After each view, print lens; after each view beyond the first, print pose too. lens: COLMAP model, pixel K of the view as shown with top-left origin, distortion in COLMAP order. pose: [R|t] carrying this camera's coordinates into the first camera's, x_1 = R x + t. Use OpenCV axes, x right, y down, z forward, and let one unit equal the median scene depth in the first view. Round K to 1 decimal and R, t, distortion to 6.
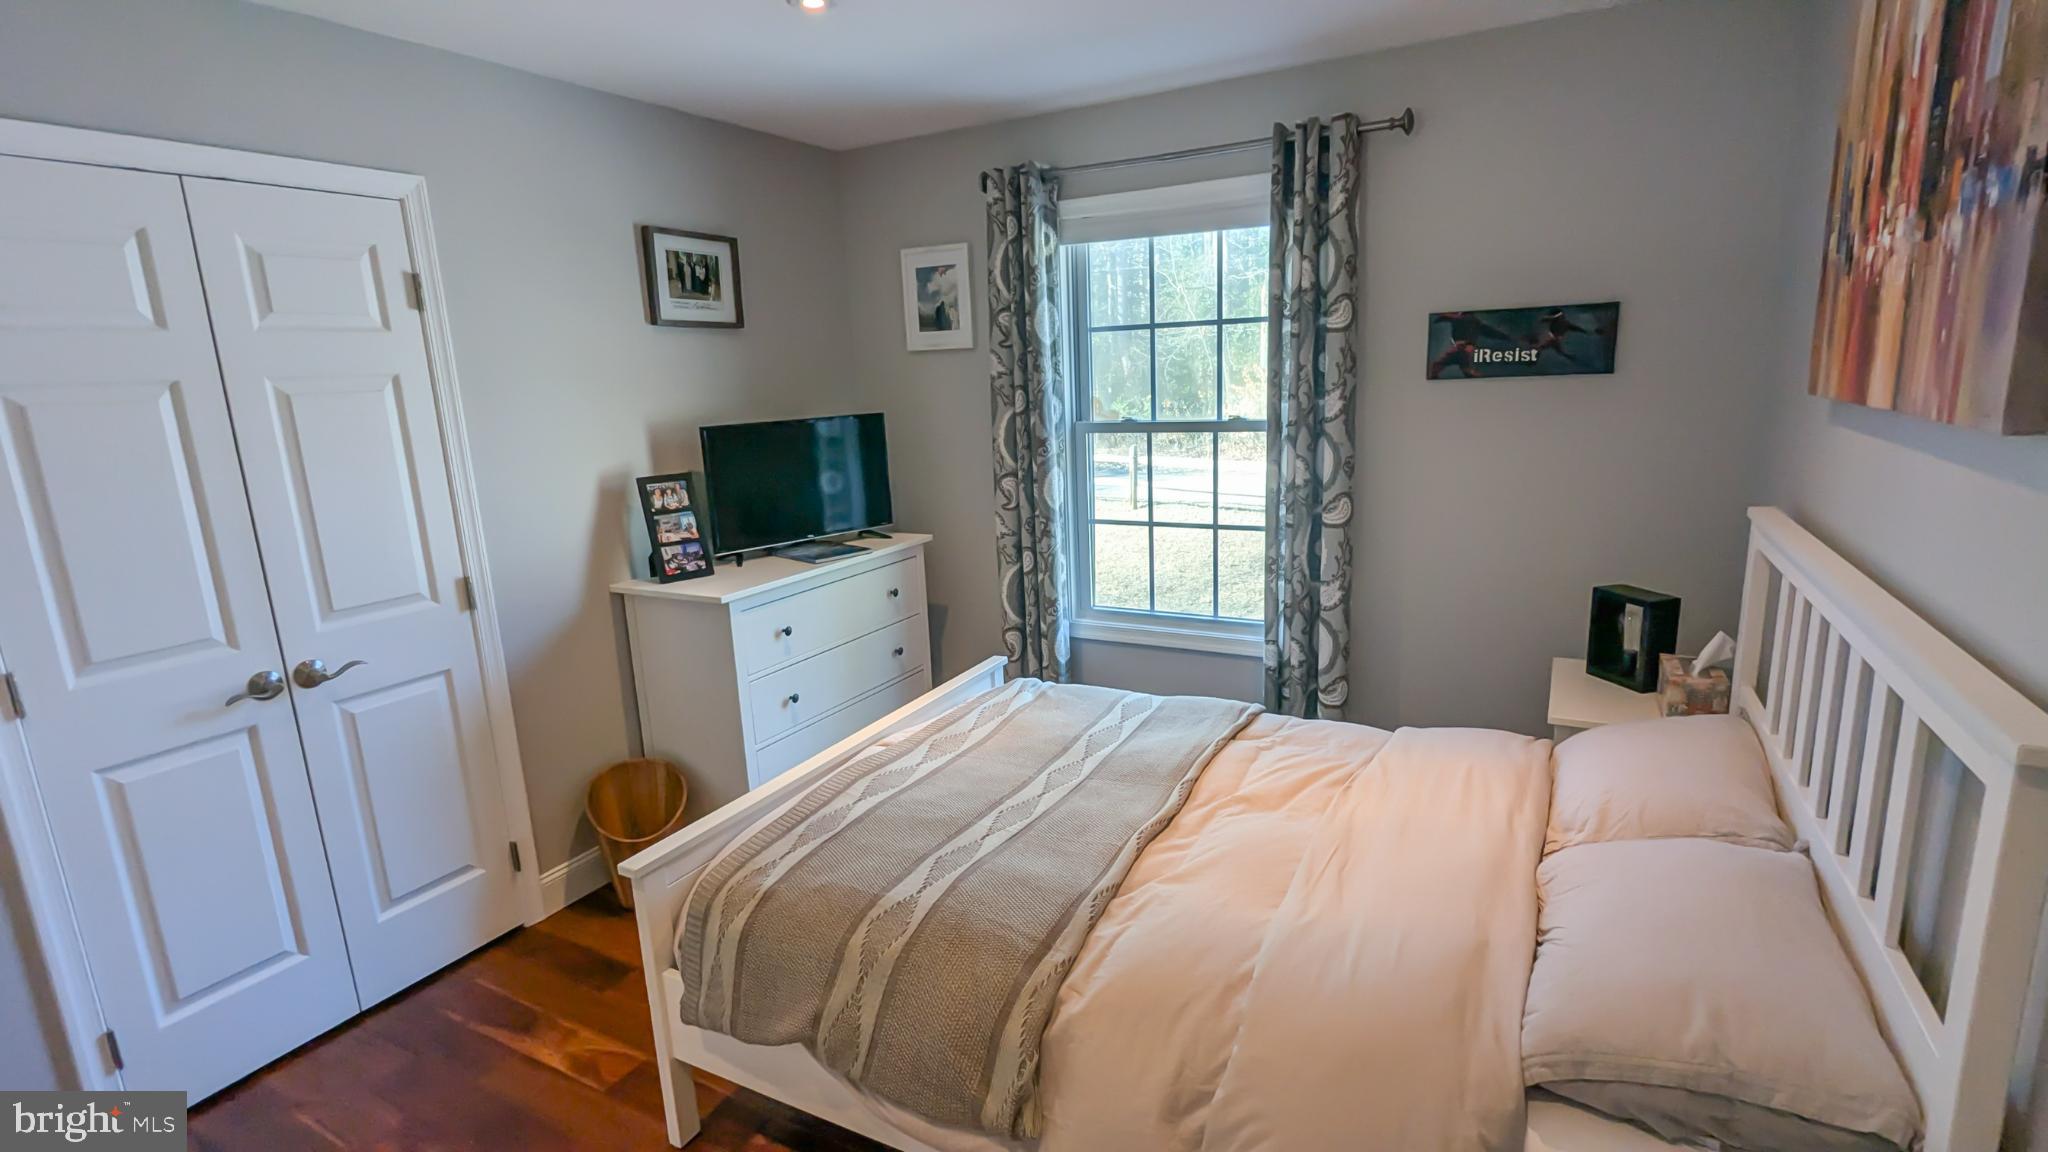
lens RADIAL K [[969.1, 0, 1024.7], [0, 969.1, 588.9], [0, 0, 1]] dist [-0.001039, -0.000337]
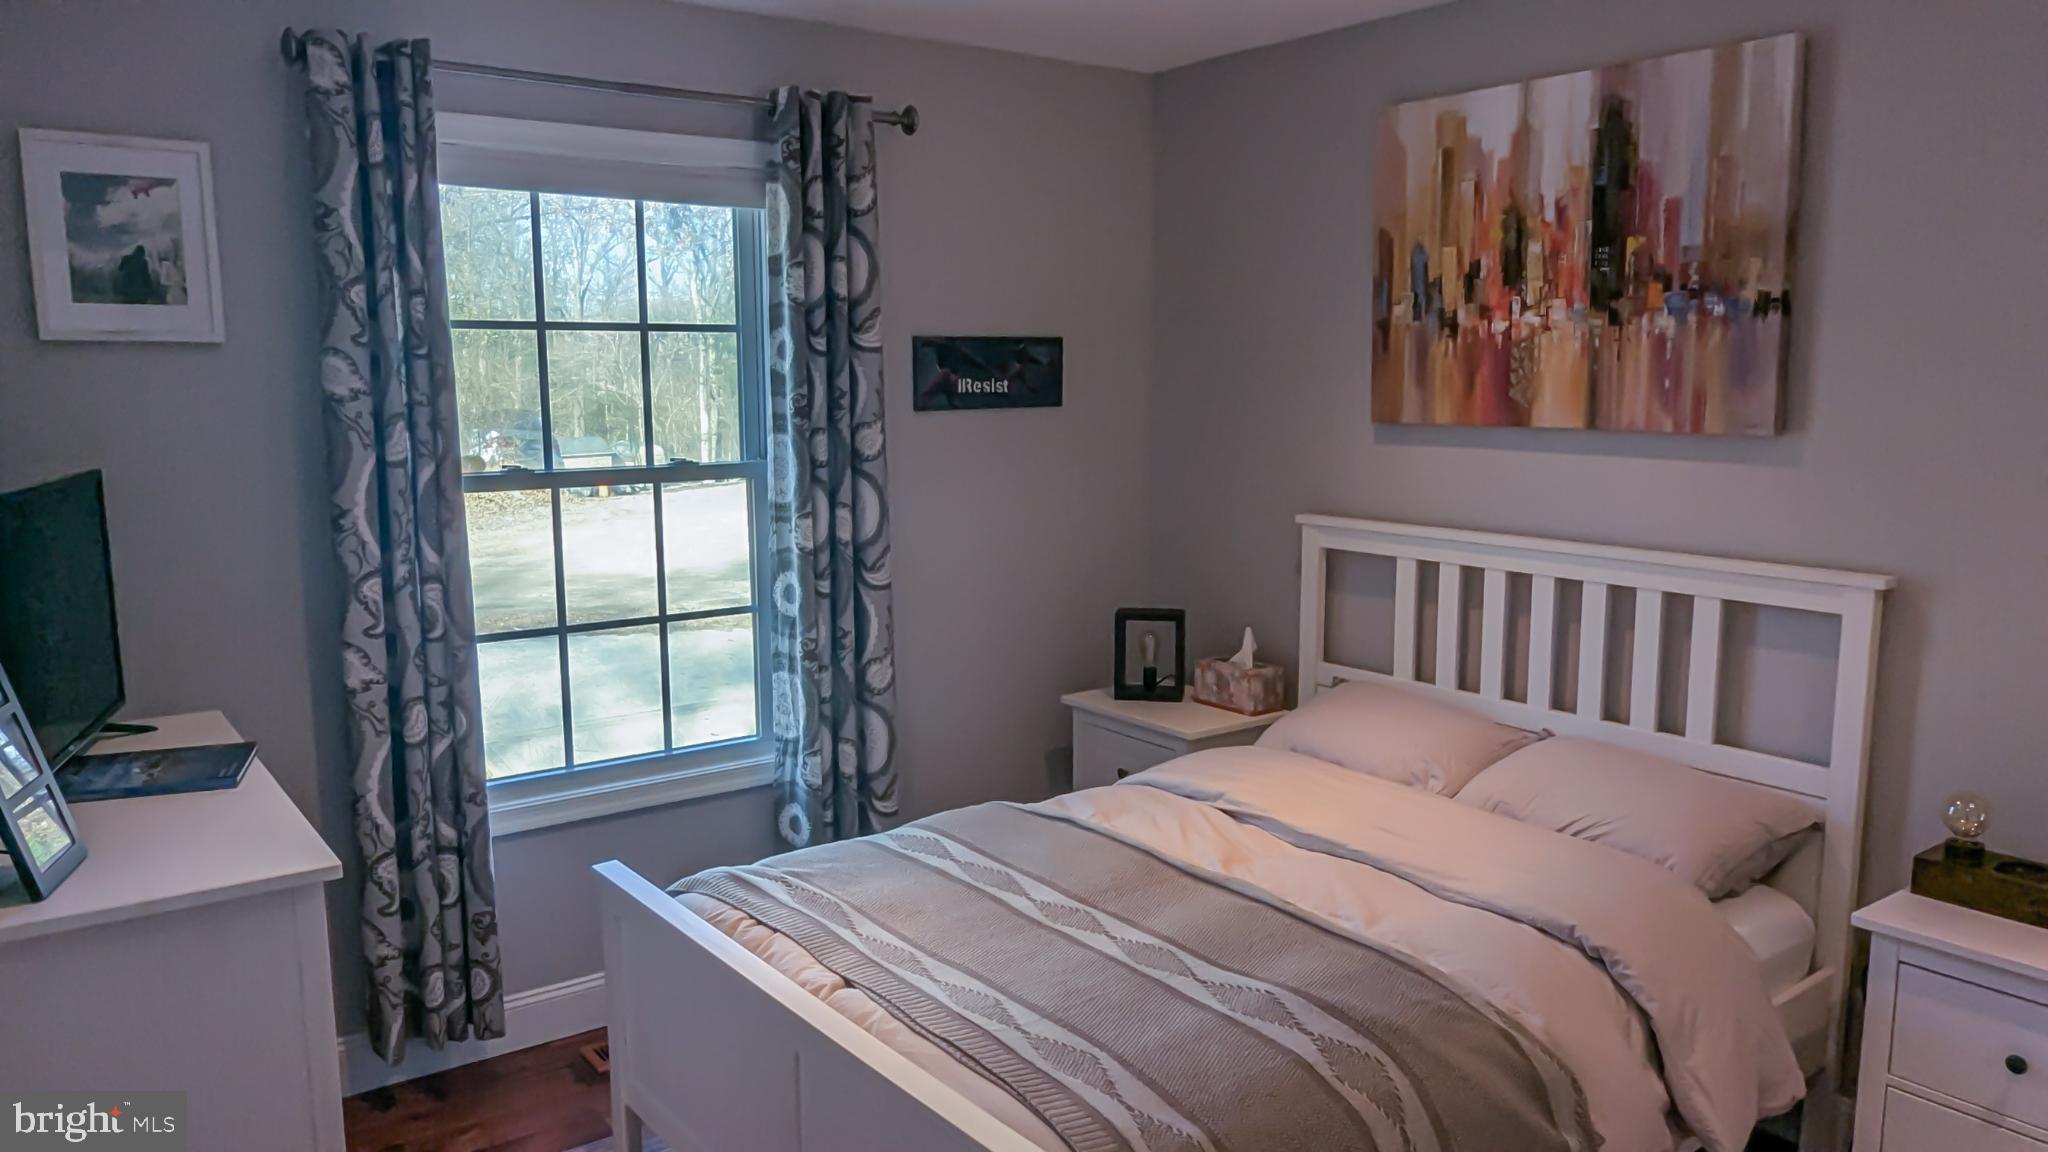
lens RADIAL K [[1466.1, 0, 1044.6], [0, 1466.1, 577.6], [0, 0, 1]] dist [-0.007143, -0.003222]
pose [[0.404767, -0.090121, 0.909968, -0.732929], [0.189724, 0.981753, 0.012838, -0.063520], [-0.894521, 0.167447, 0.414479, 0.372727]]
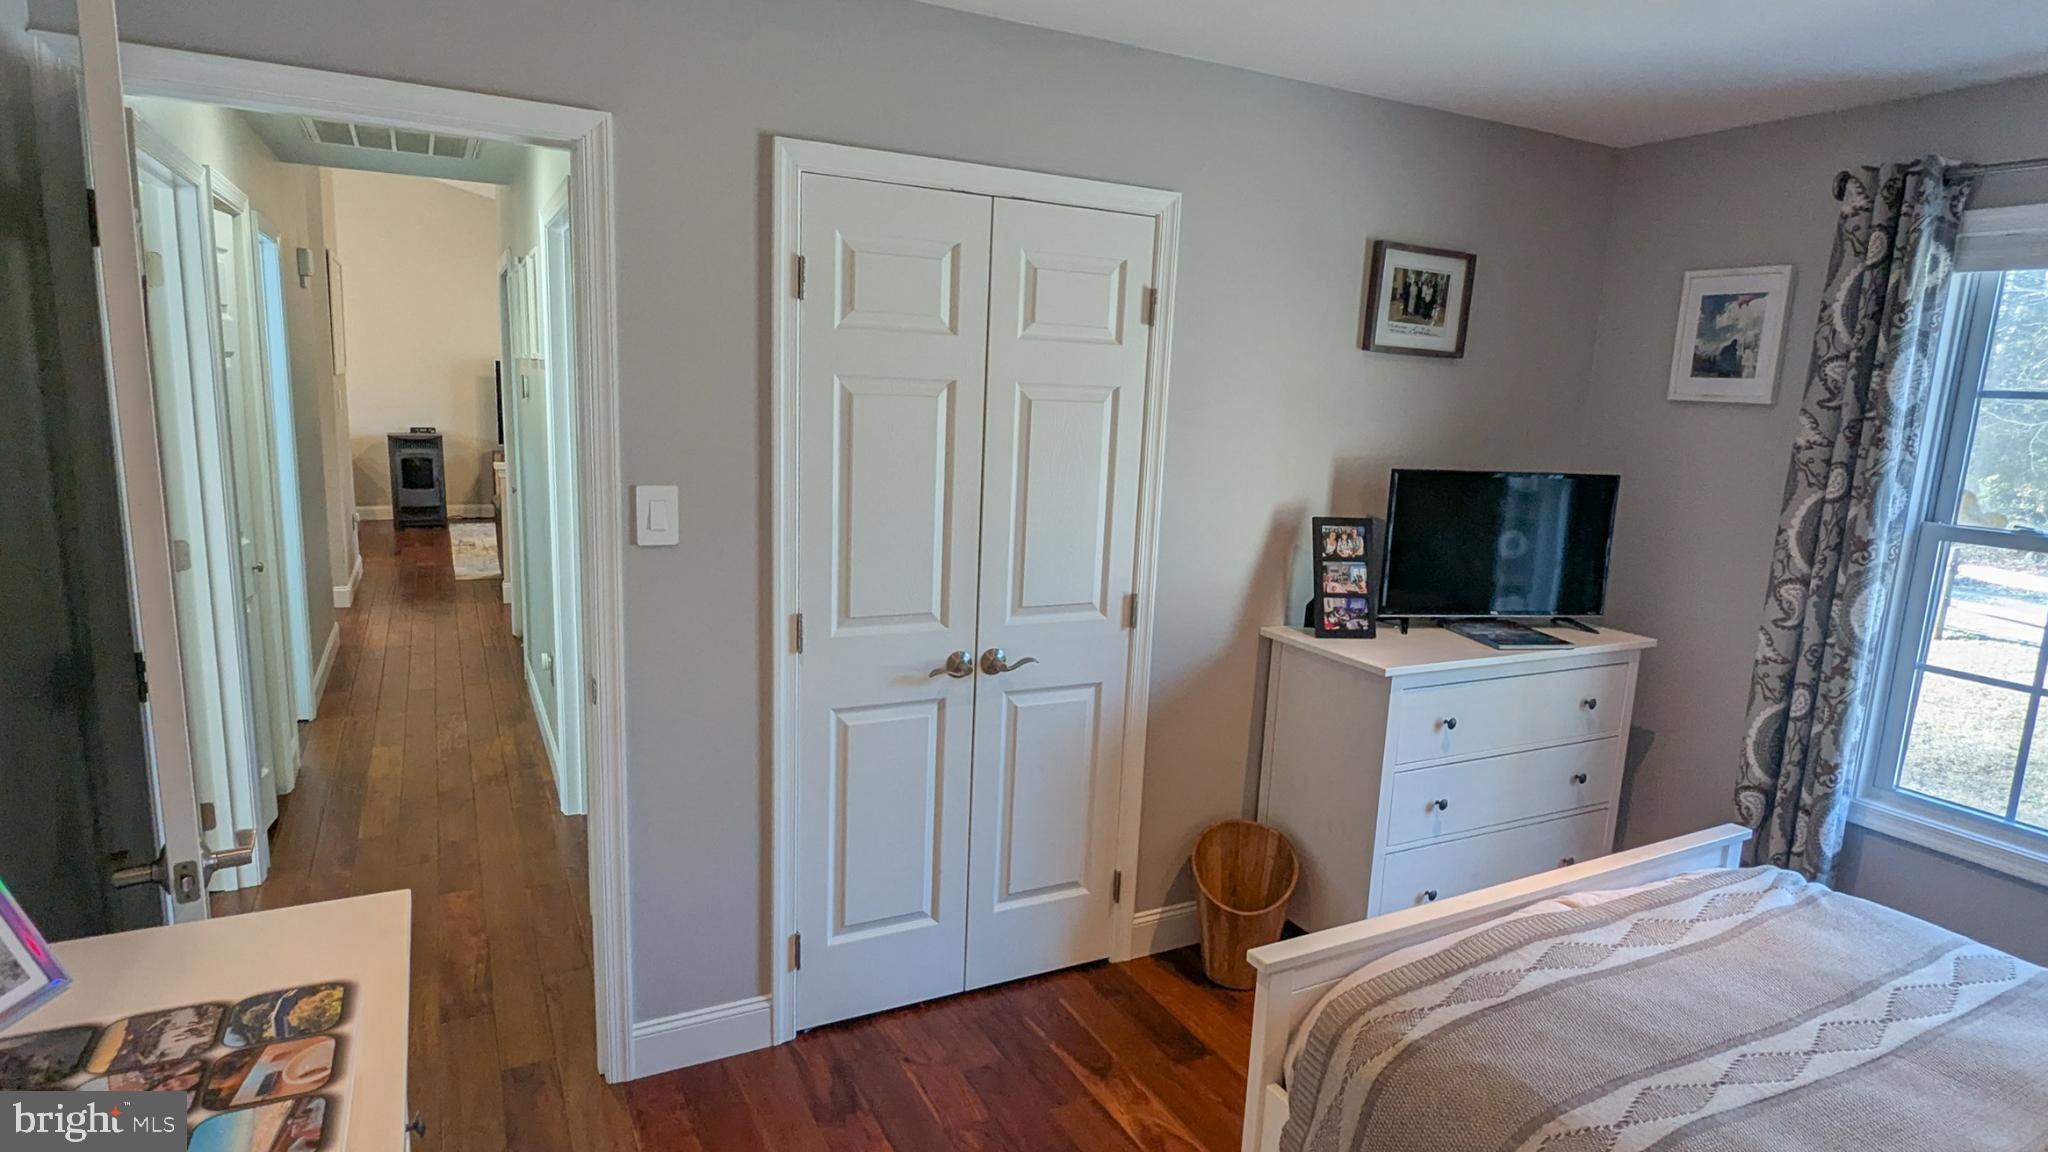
lens RADIAL K [[1116.8, 0, 1024.6], [0, 1116.8, 585.4], [0, 0, 1]] dist [0.002328, 0.000094]
pose [[0.831225, 0.177241, -0.526925, -0.064112], [-0.199990, 0.979697, 0.014055, -0.012647], [0.518718, 0.093697, 0.849796, -0.014316]]
